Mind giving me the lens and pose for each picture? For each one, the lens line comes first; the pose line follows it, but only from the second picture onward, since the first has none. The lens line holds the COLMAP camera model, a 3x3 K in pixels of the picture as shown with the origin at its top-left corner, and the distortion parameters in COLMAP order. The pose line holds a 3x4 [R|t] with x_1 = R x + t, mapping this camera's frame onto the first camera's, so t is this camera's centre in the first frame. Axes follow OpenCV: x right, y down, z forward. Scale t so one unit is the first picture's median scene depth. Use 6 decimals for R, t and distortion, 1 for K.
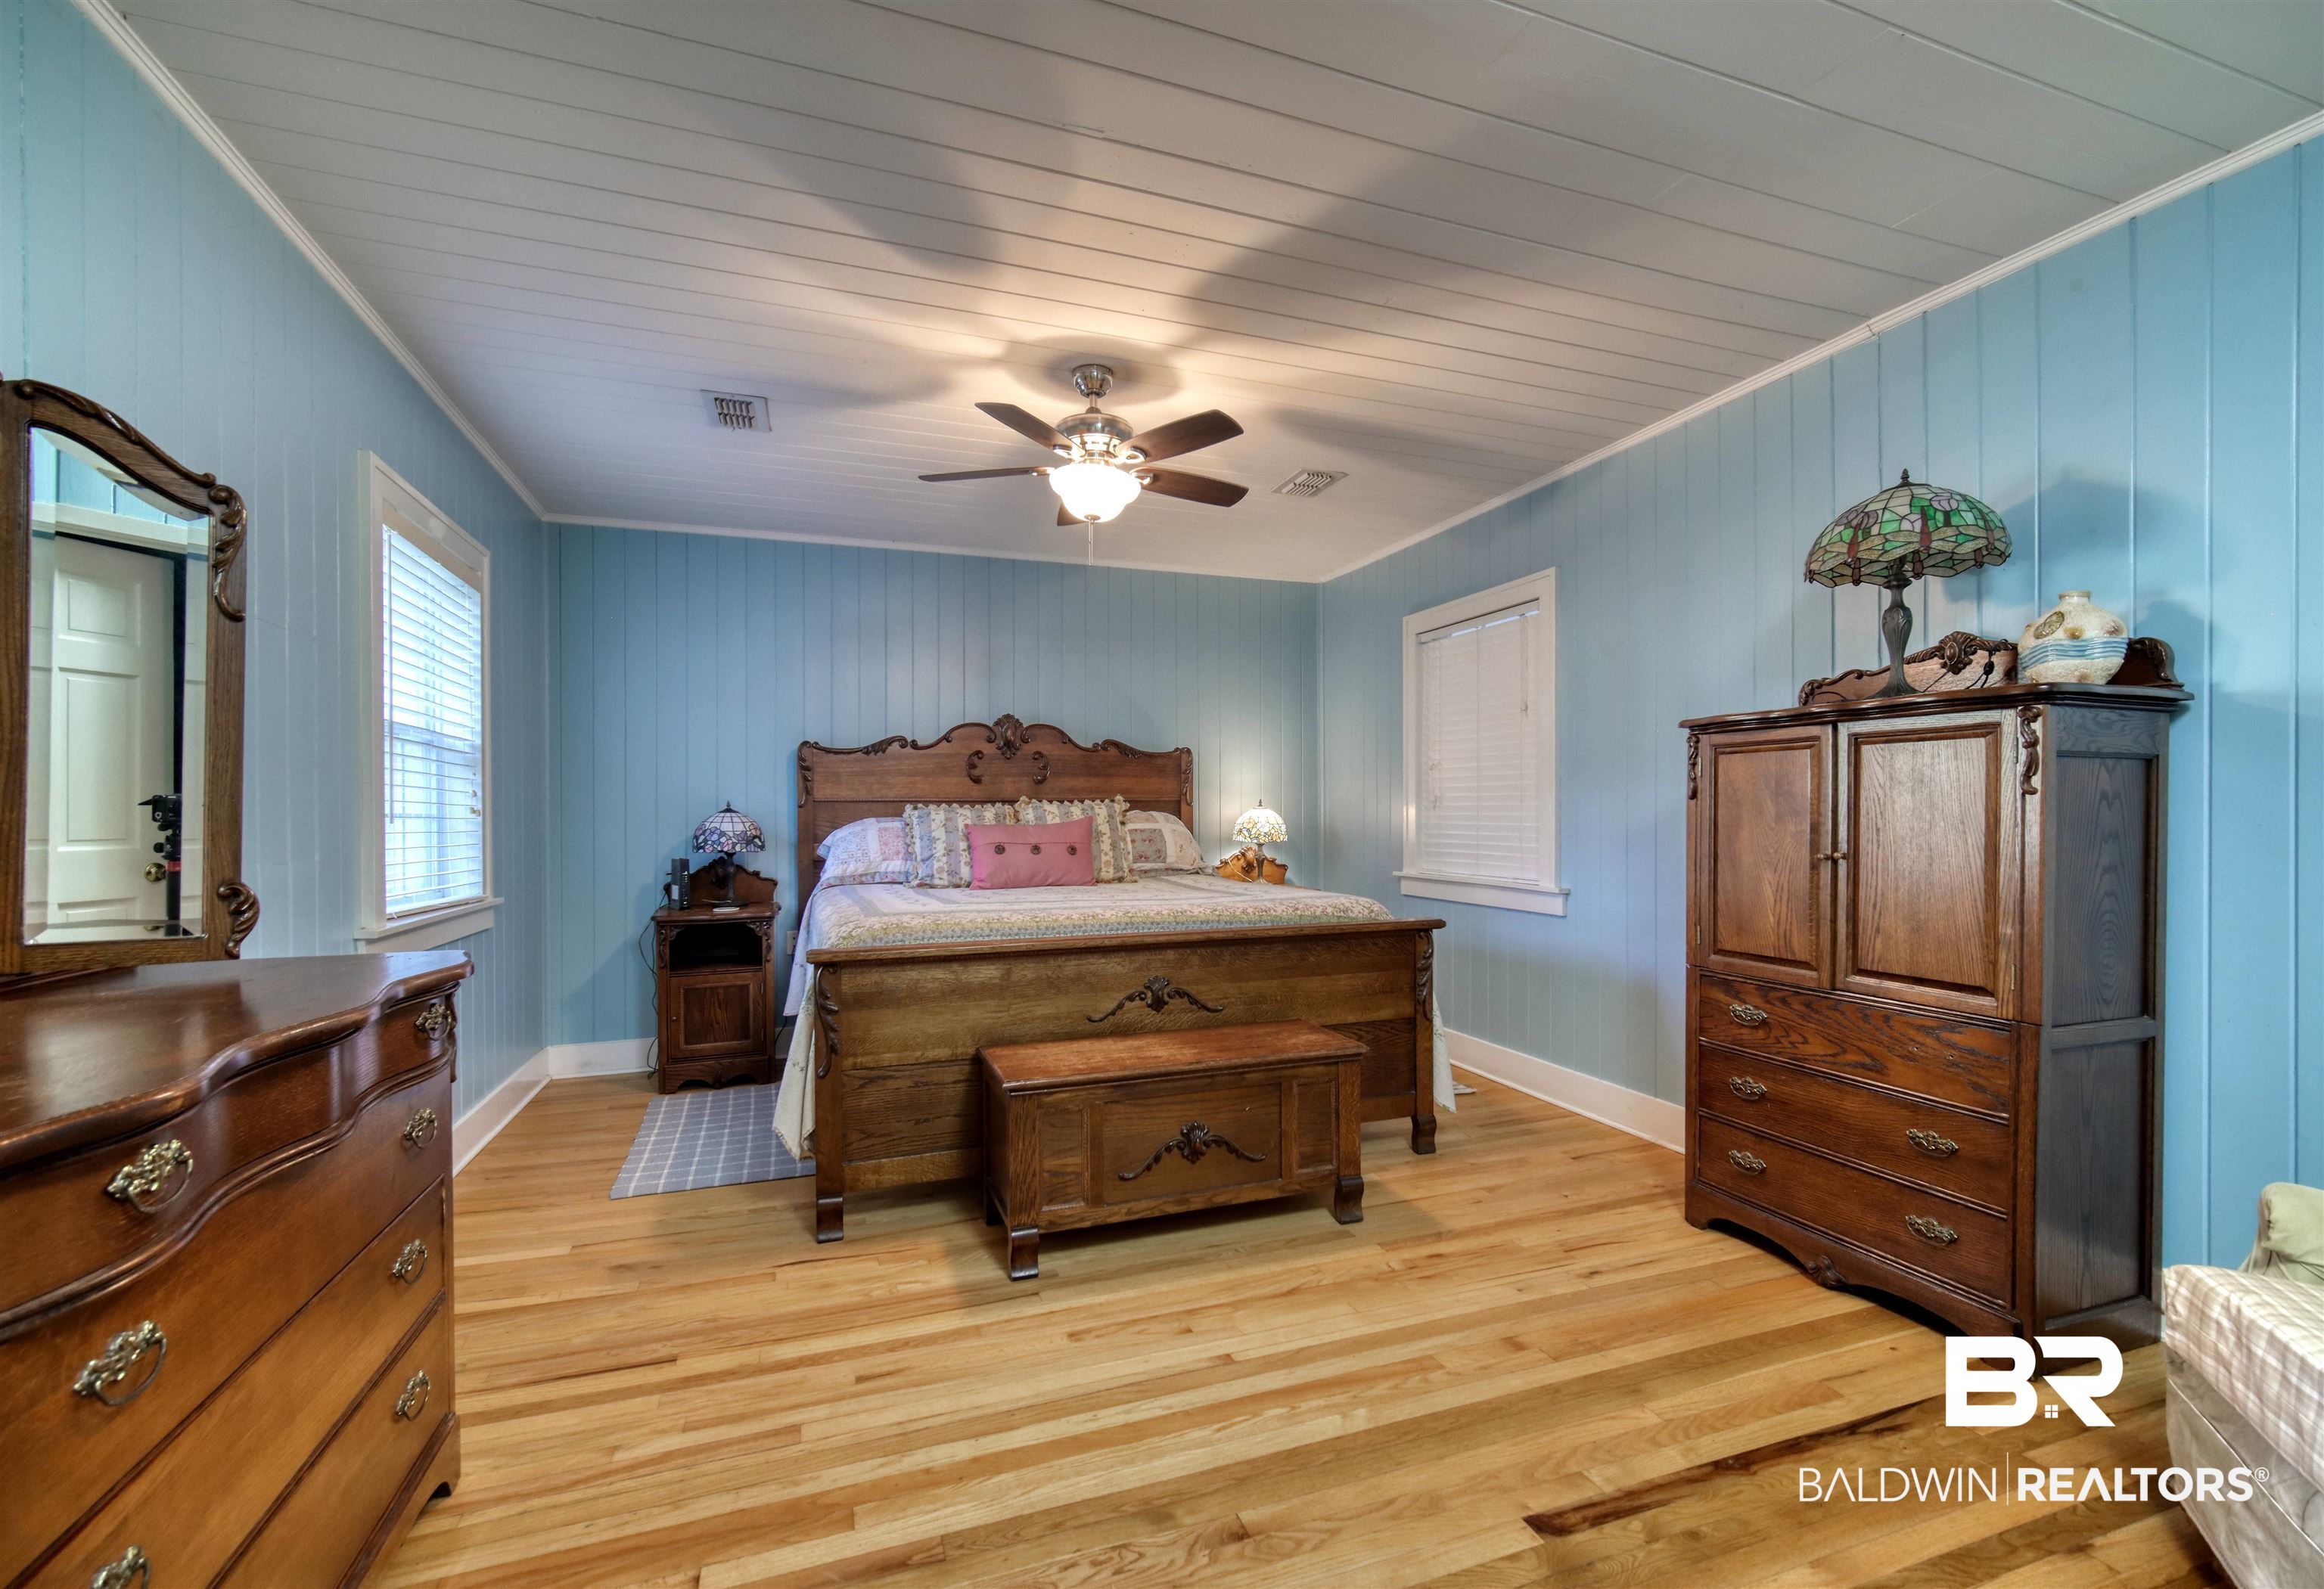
lens RADIAL K [[961.7, 0, 1155.6], [0, 961.7, 809.9], [0, 0, 1]] dist [-0.005946, 0.000161]
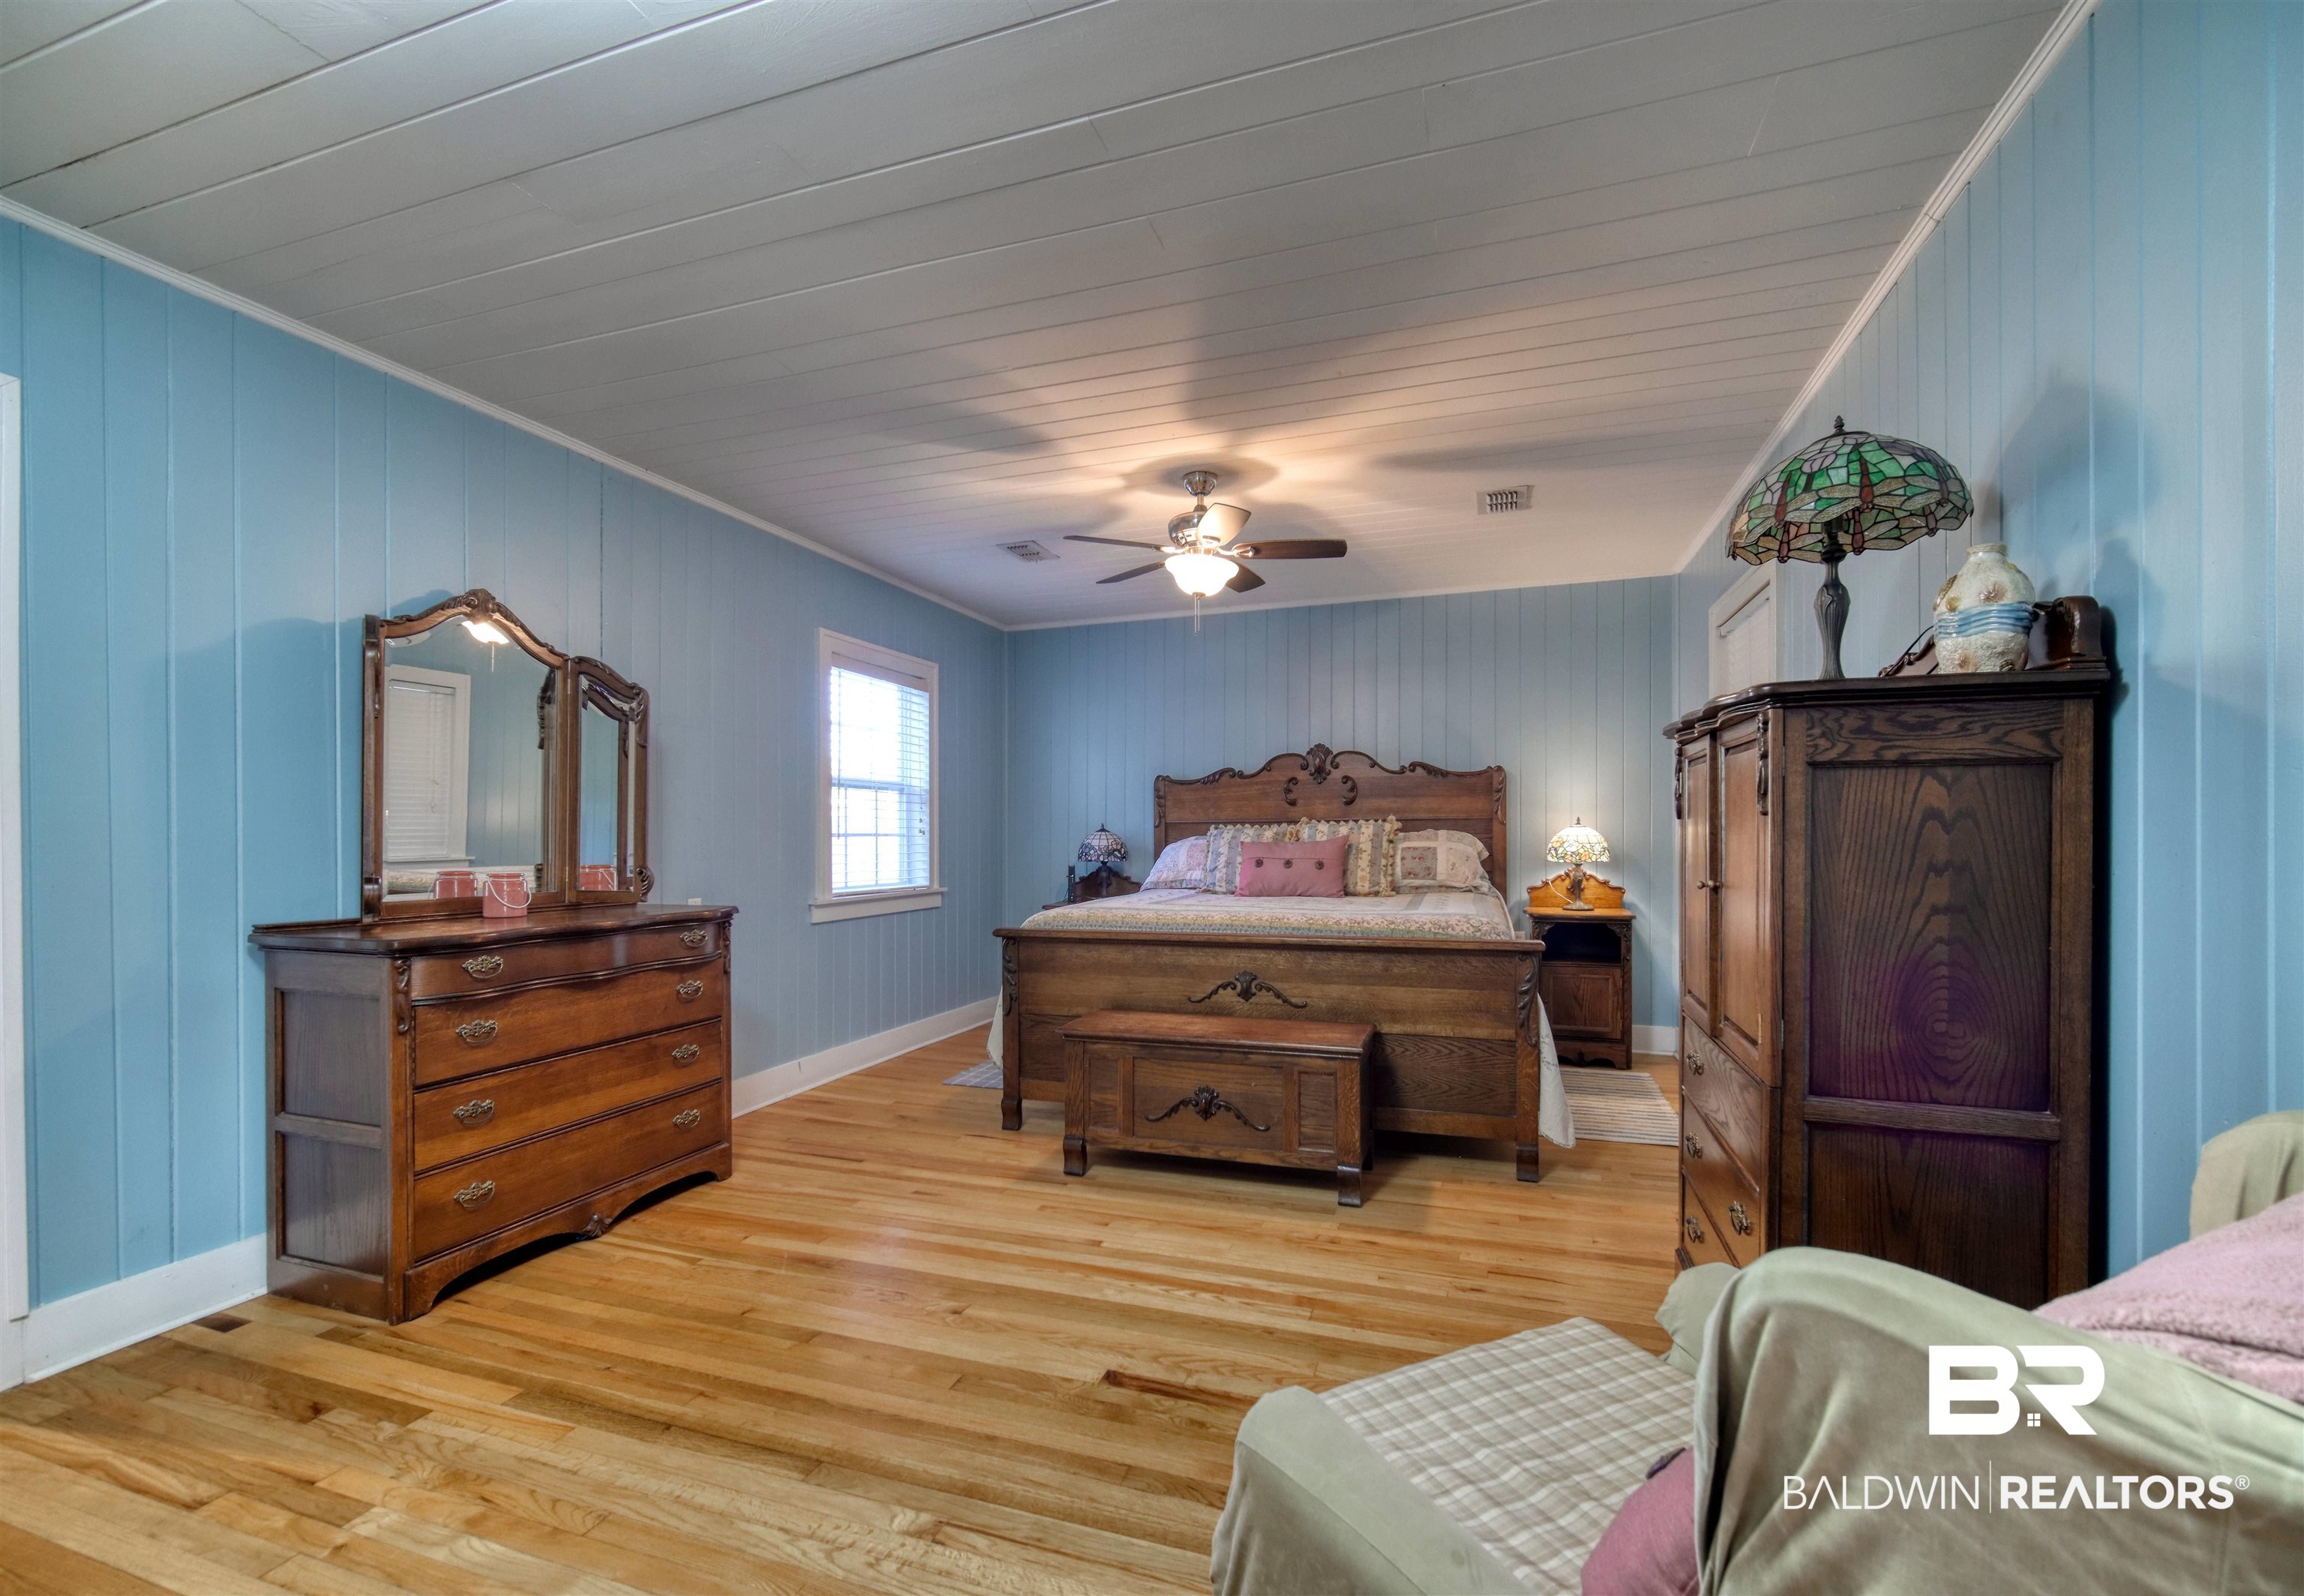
lens RADIAL K [[964.3, 0, 1162.3], [0, 964.3, 817.6], [0, 0, 1]] dist [-0.001443, -0.000117]
pose [[0.788159, -0.009476, -0.615399, 0.634921], [0.004203, 0.999941, -0.010013, -0.004599], [0.615458, 0.005305, 0.788152, -0.004167]]
